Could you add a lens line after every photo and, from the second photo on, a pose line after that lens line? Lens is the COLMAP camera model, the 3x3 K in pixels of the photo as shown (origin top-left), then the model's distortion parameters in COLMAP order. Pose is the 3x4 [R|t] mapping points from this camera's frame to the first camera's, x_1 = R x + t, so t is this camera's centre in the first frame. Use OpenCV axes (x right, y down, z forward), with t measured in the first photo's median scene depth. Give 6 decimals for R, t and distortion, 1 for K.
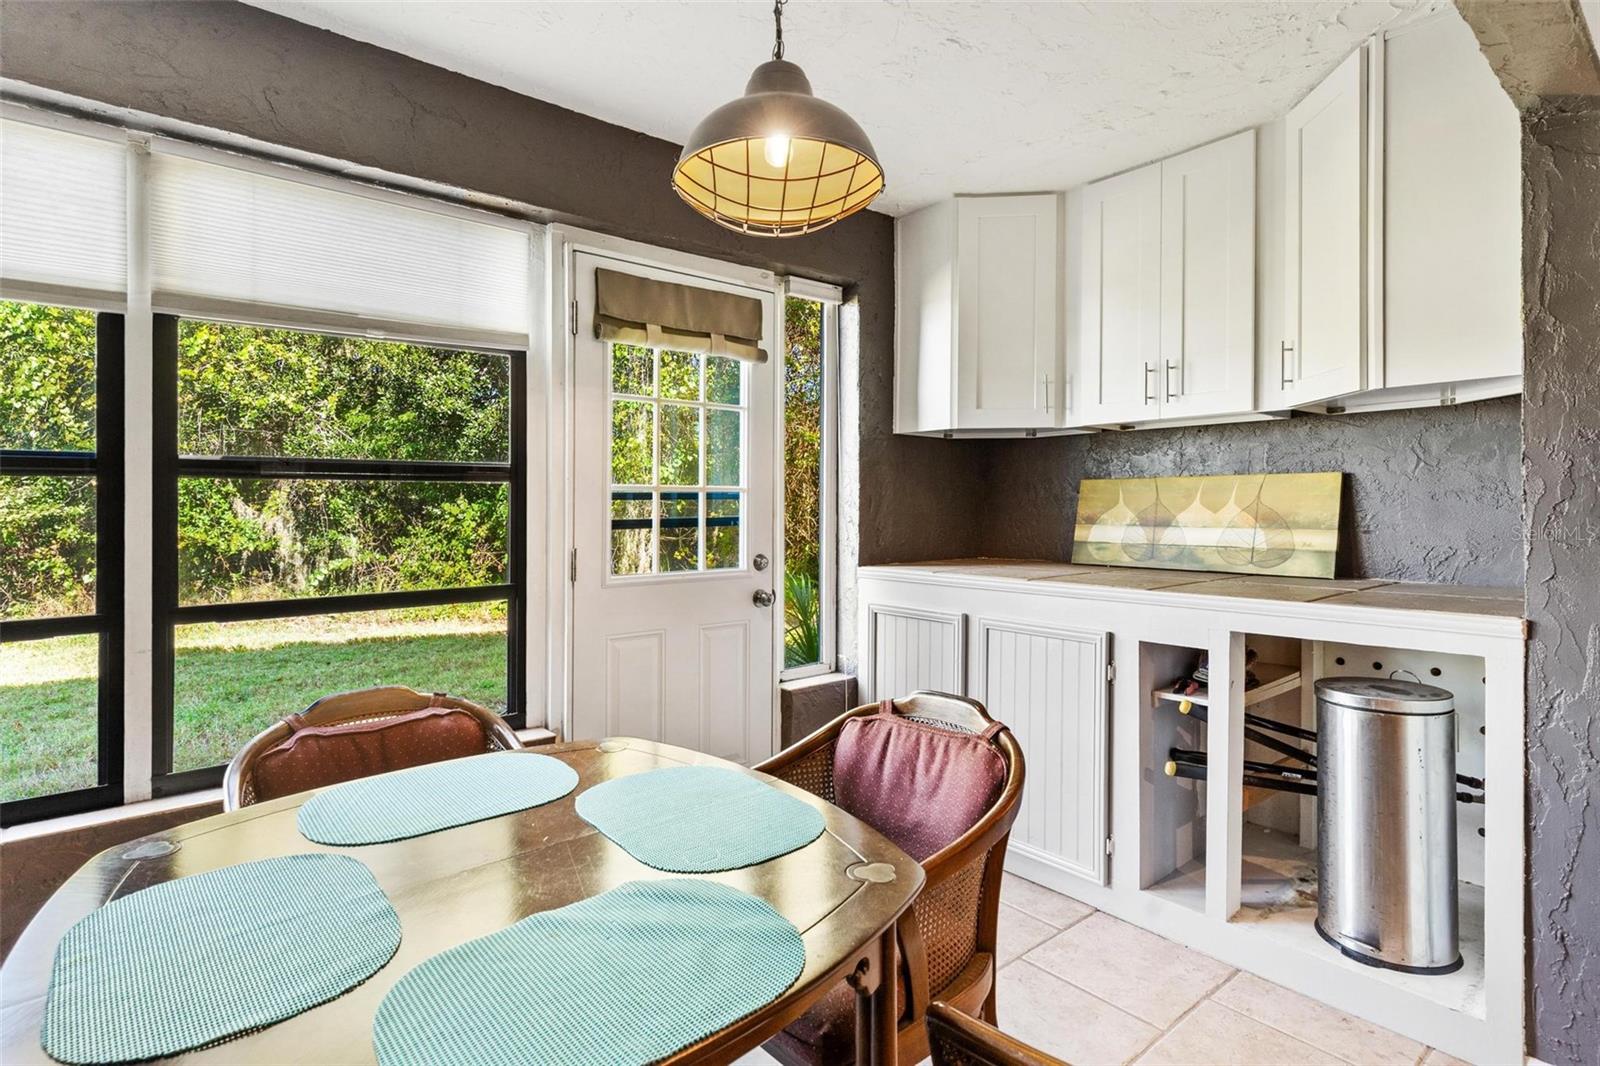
lens RADIAL K [[793.0, 0, 794.6], [0, 793.0, 504.8], [0, 0, 1]] dist [0.000529, 0.000333]
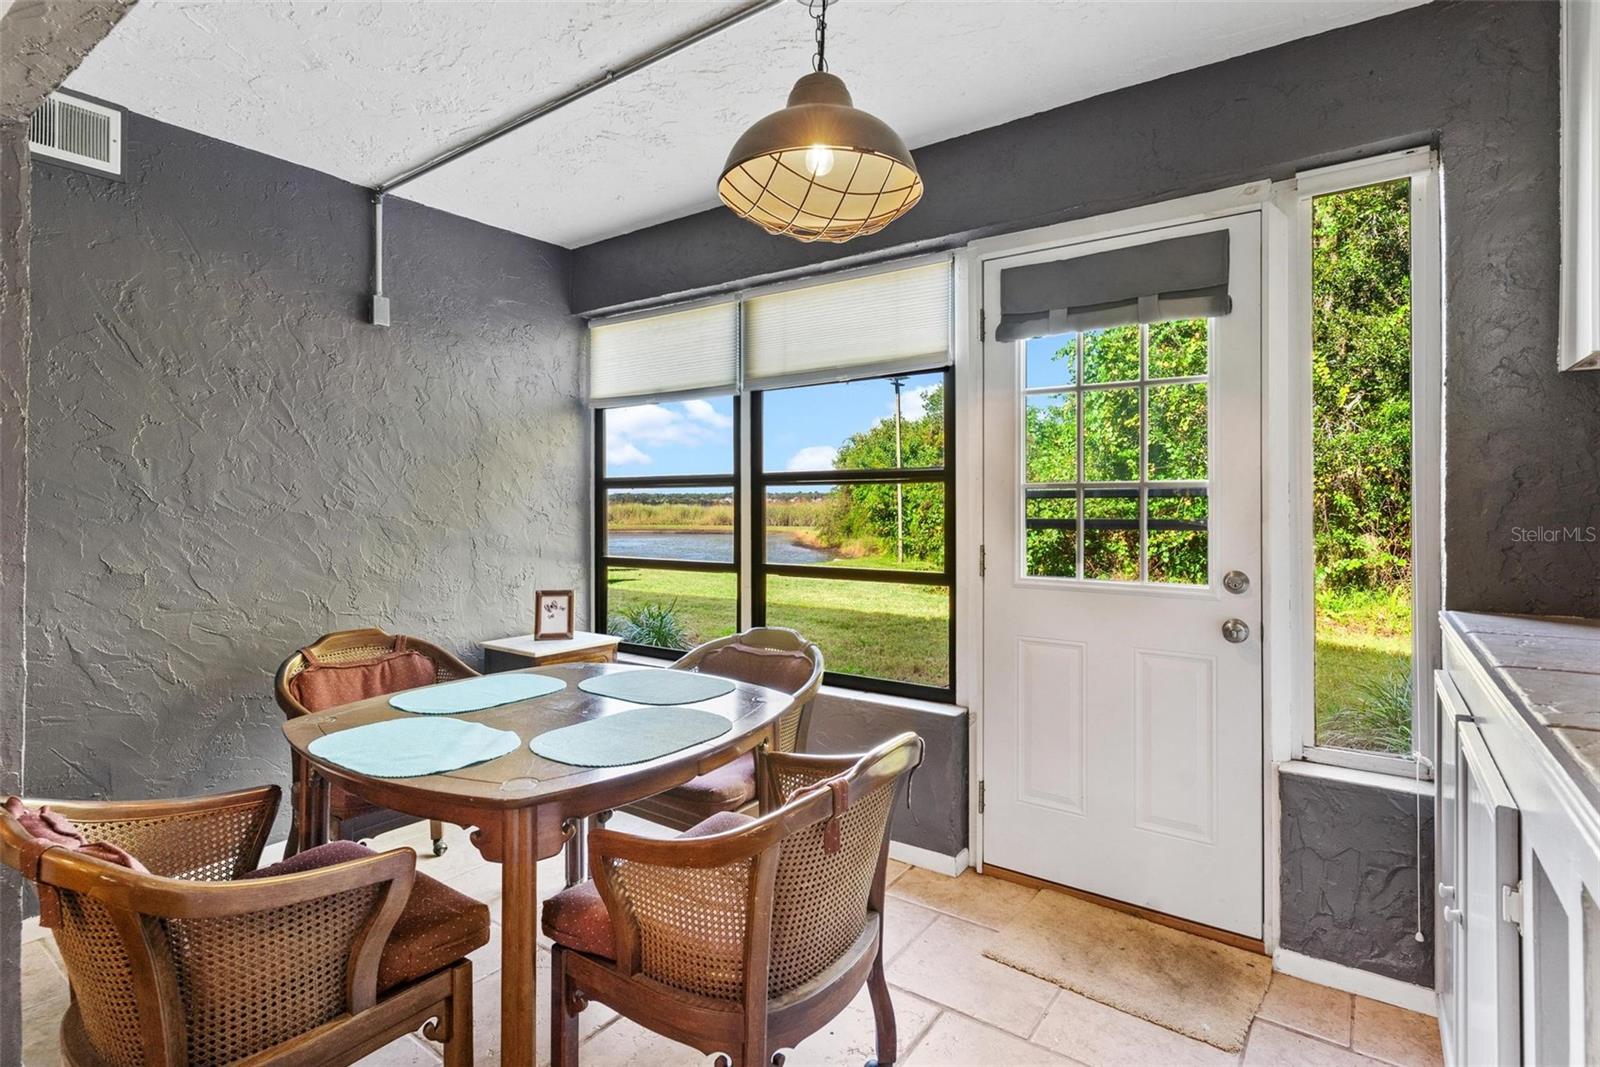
lens RADIAL K [[793.0, 0, 794.6], [0, 793.0, 505.3], [0, 0, 1]] dist [0.000529, 0.000333]
pose [[0.258912, 0.007937, -0.965868, 0.653727], [-0.002739, 0.999968, 0.007483, -0.004658], [0.965897, 0.000708, 0.258925, 0.473867]]
